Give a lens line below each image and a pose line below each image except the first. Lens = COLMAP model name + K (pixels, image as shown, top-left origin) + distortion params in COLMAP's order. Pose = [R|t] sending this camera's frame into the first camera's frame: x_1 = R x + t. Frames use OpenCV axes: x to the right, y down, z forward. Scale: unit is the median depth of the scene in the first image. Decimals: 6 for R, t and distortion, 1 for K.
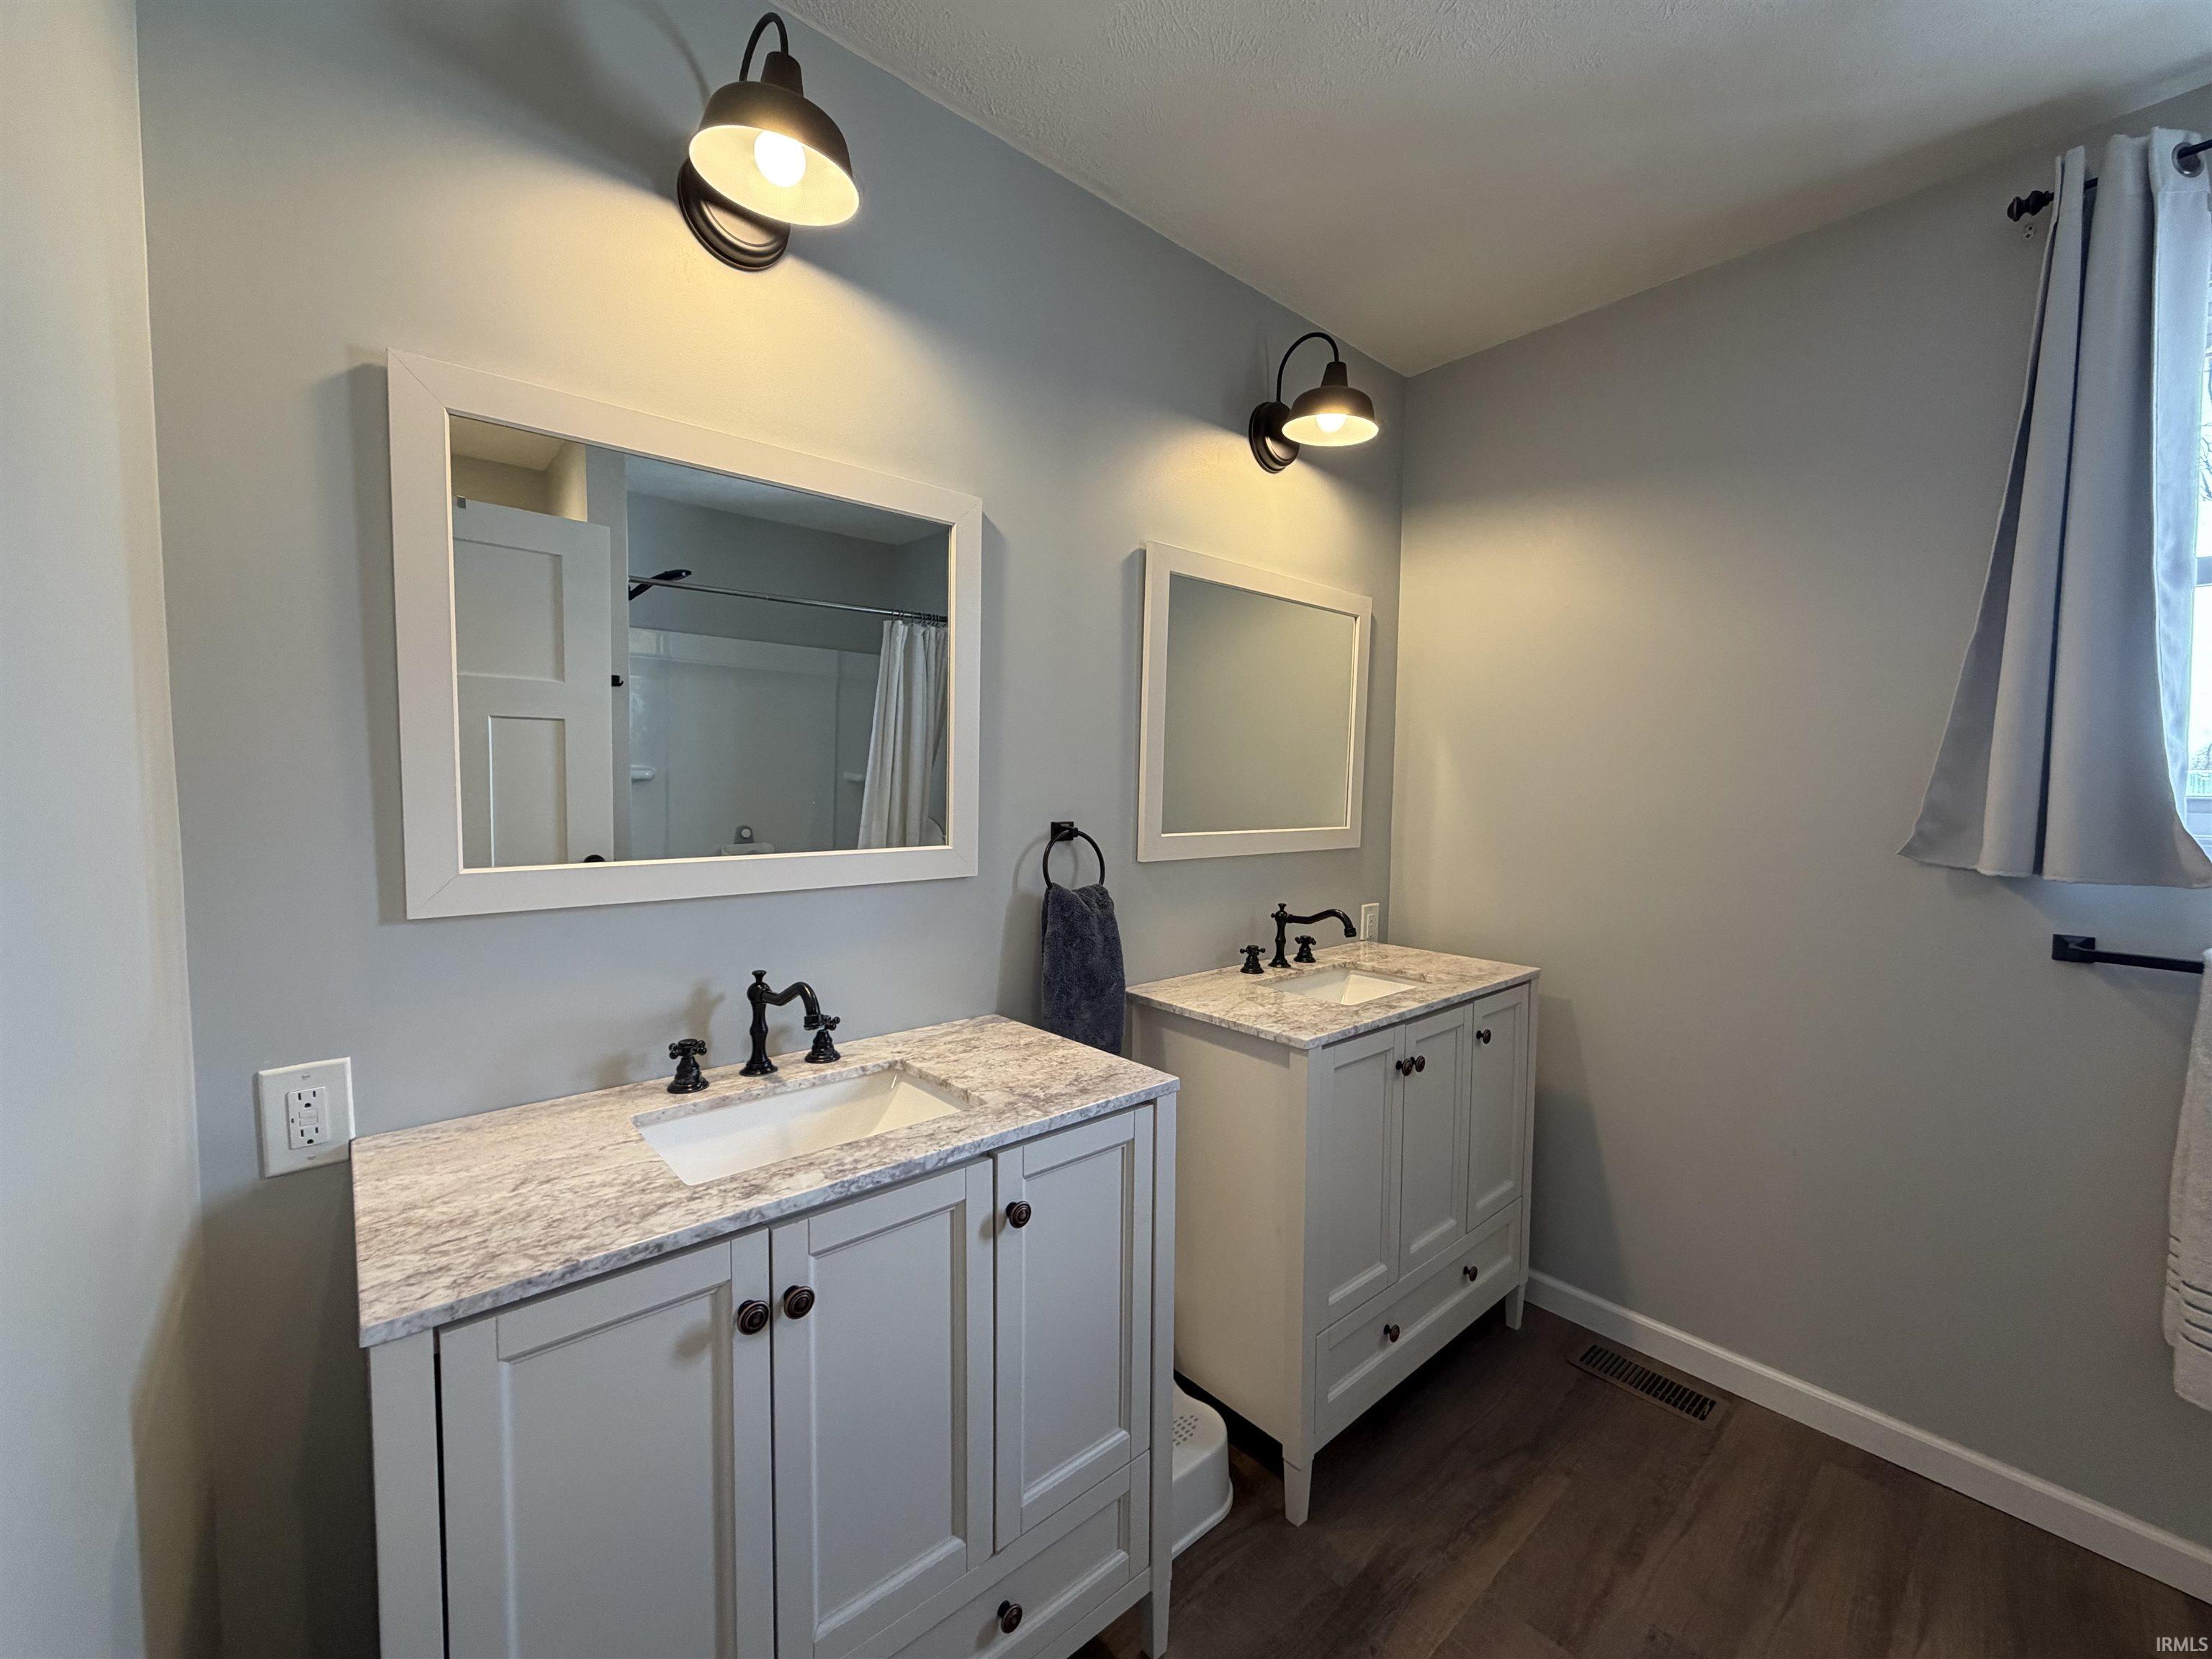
lens RADIAL K [[885.6, 0, 1103.7], [0, 885.6, 829.6], [0, 0, 1]] dist [-0.000301, -0.000065]
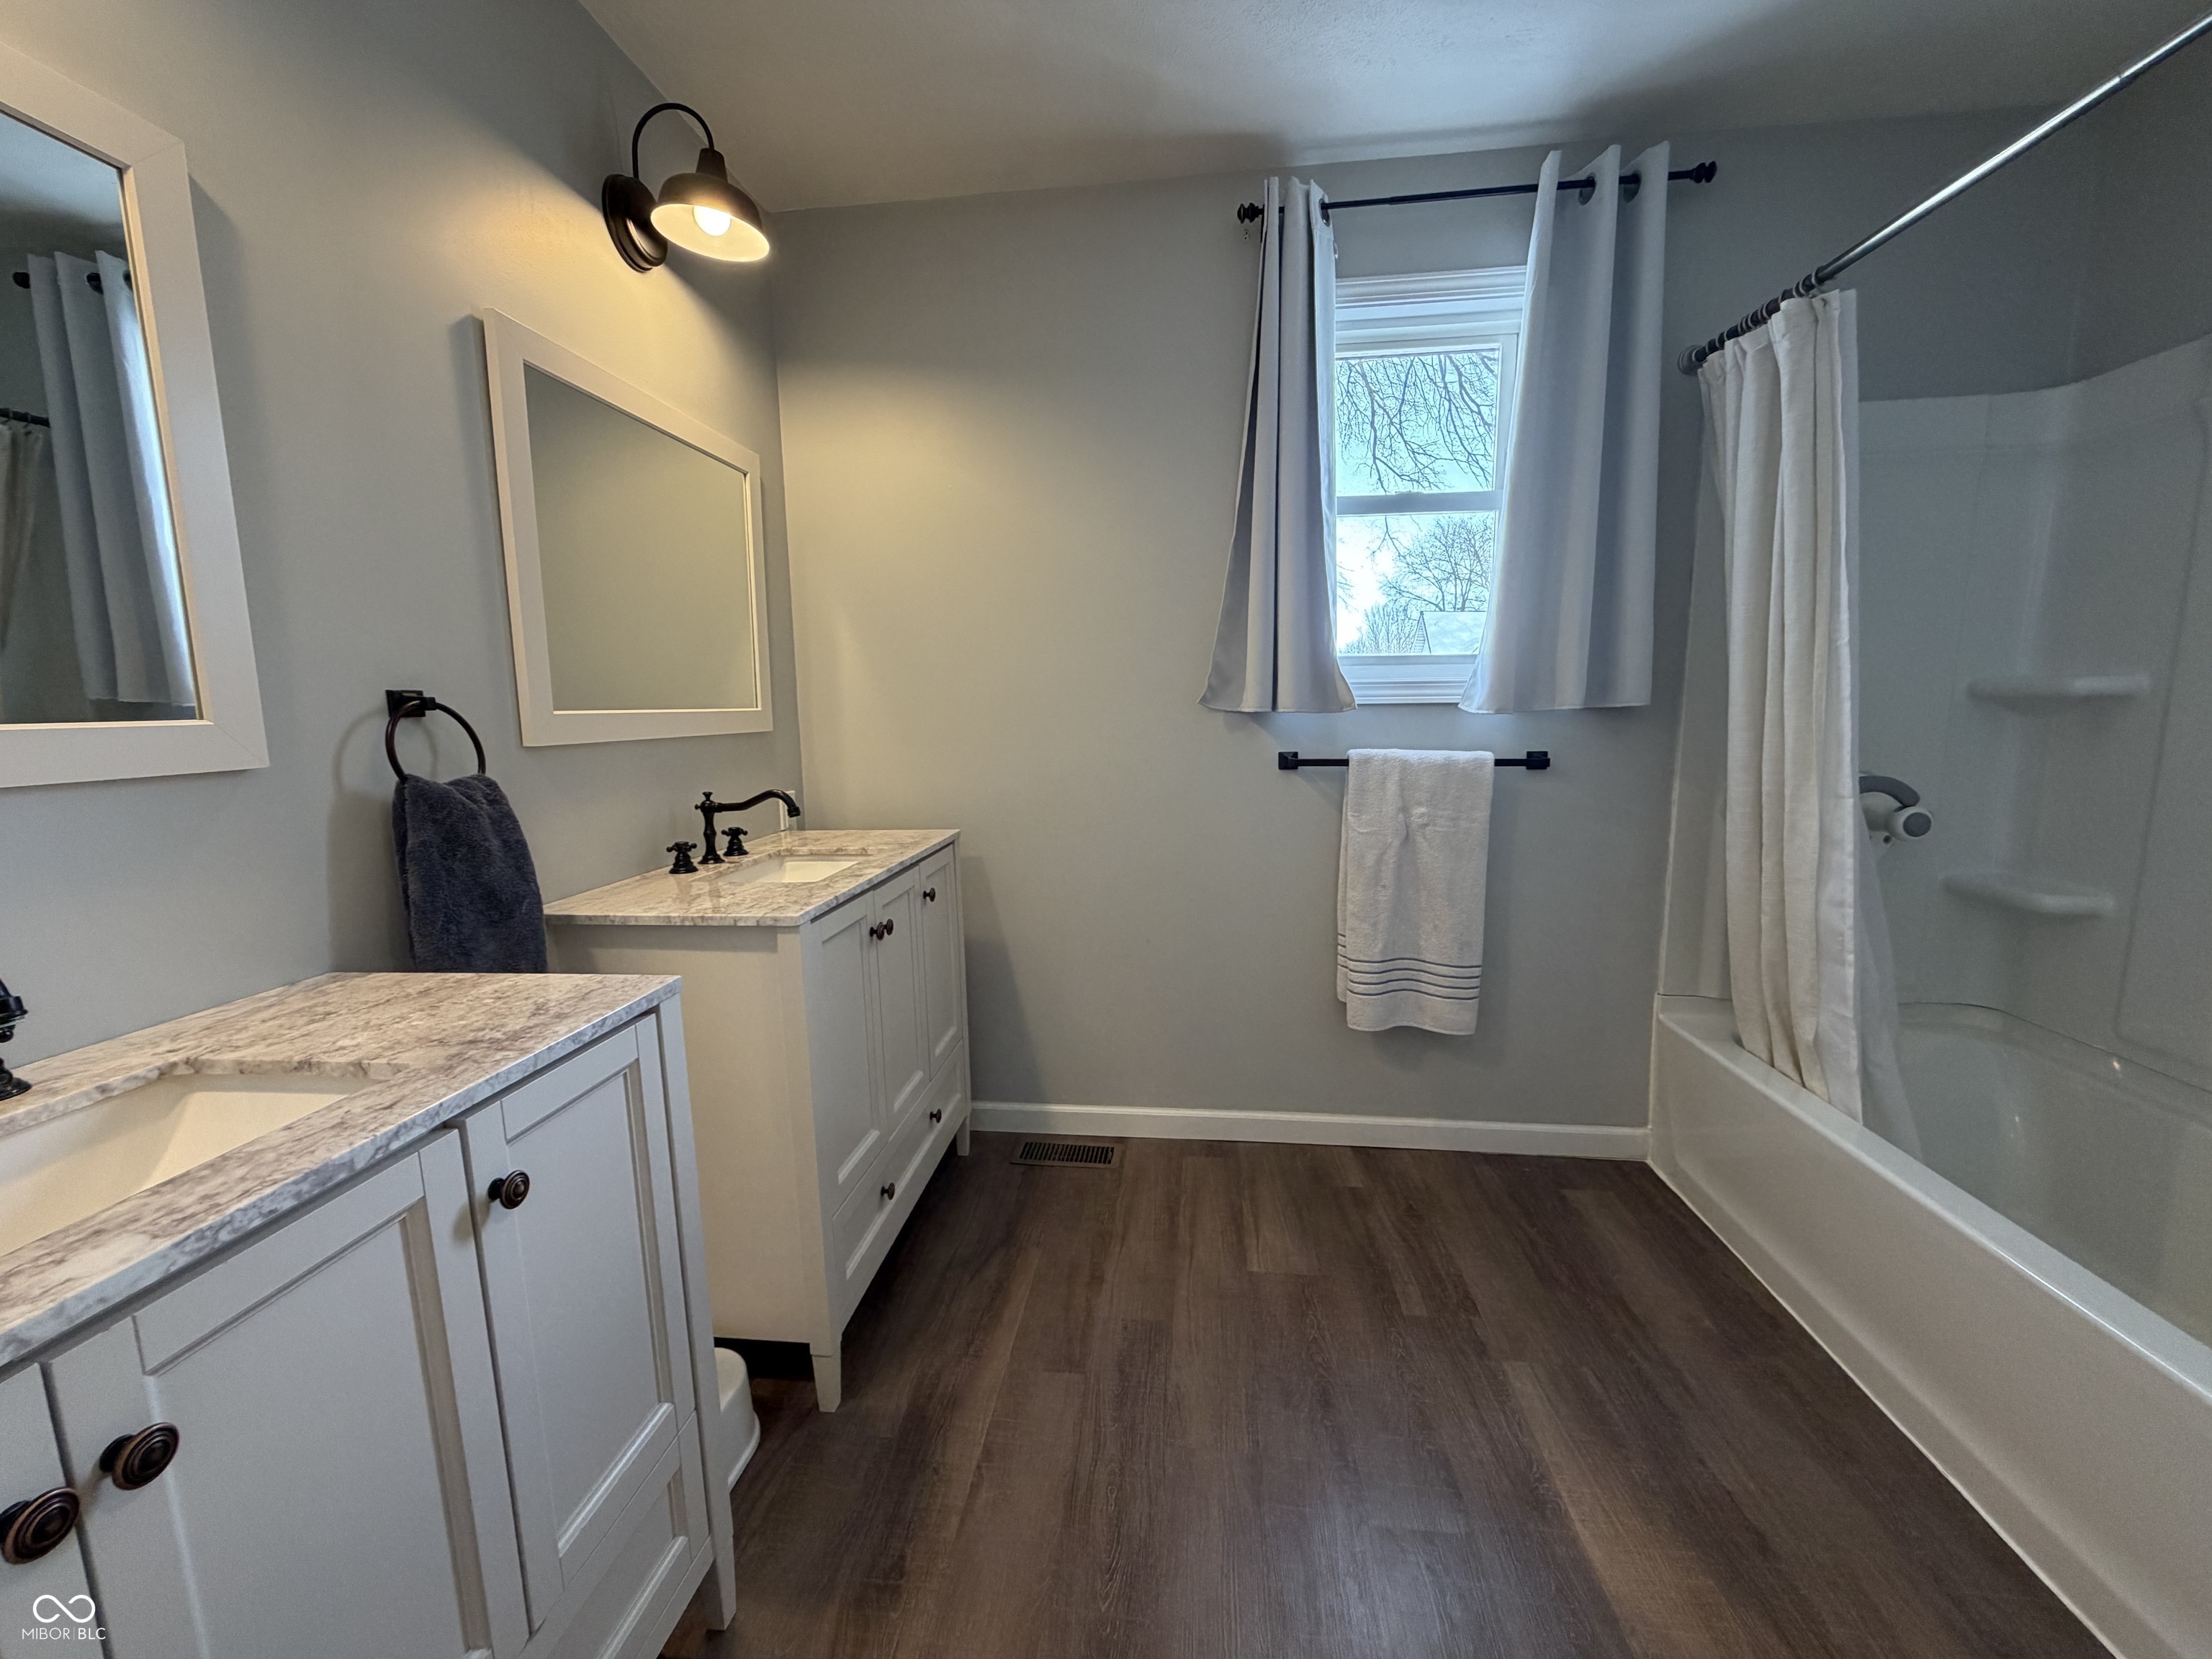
lens RADIAL K [[885.6, 0, 1106.0], [0, 885.6, 828.6], [0, 0, 1]] dist [-0.000301, -0.000065]
pose [[0.737320, -0.121221, 0.664579, -0.122695], [0.065230, 0.991947, 0.108563, 0.063825], [-0.672387, -0.036695, 0.739289, 0.101140]]
